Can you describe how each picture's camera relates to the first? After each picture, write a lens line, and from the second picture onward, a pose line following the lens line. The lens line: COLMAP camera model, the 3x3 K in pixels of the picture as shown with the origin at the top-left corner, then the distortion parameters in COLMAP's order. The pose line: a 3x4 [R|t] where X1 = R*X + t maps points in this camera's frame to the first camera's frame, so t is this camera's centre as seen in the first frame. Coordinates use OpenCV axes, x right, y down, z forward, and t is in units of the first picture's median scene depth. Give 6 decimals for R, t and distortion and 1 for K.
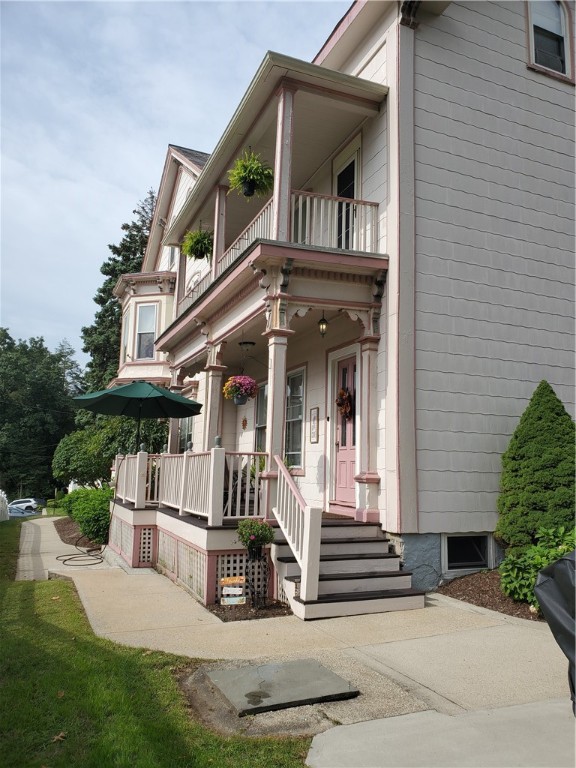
lens RADIAL K [[603.3, 0, 289.5], [0, 603.3, 382.2], [0, 0, 1]] dist [0.008430, -0.003186]
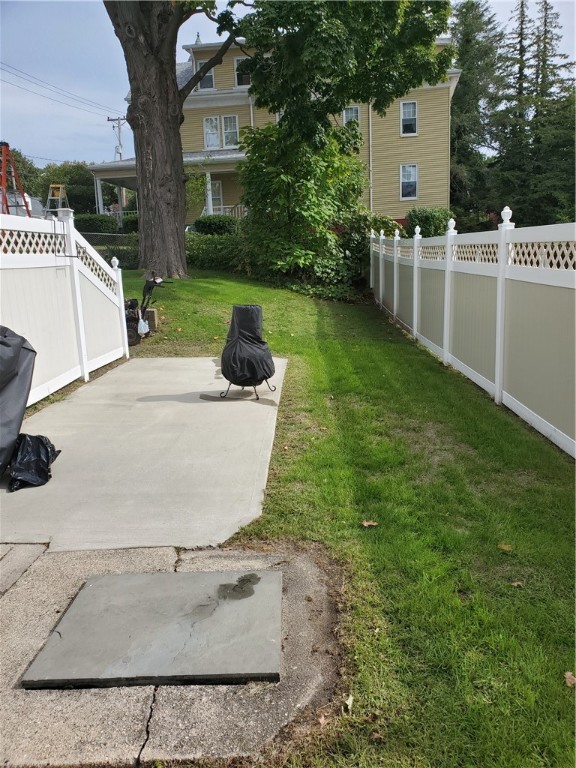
lens RADIAL K [[603.3, 0, 287.2], [0, 603.3, 384.0], [0, 0, 1]] dist [0.008430, -0.003186]
pose [[-0.906730, -0.065750, 0.416554, -0.253219], [-0.033042, 0.995811, 0.085258, 0.169967], [-0.420415, 0.063542, -0.905104, 1.095050]]
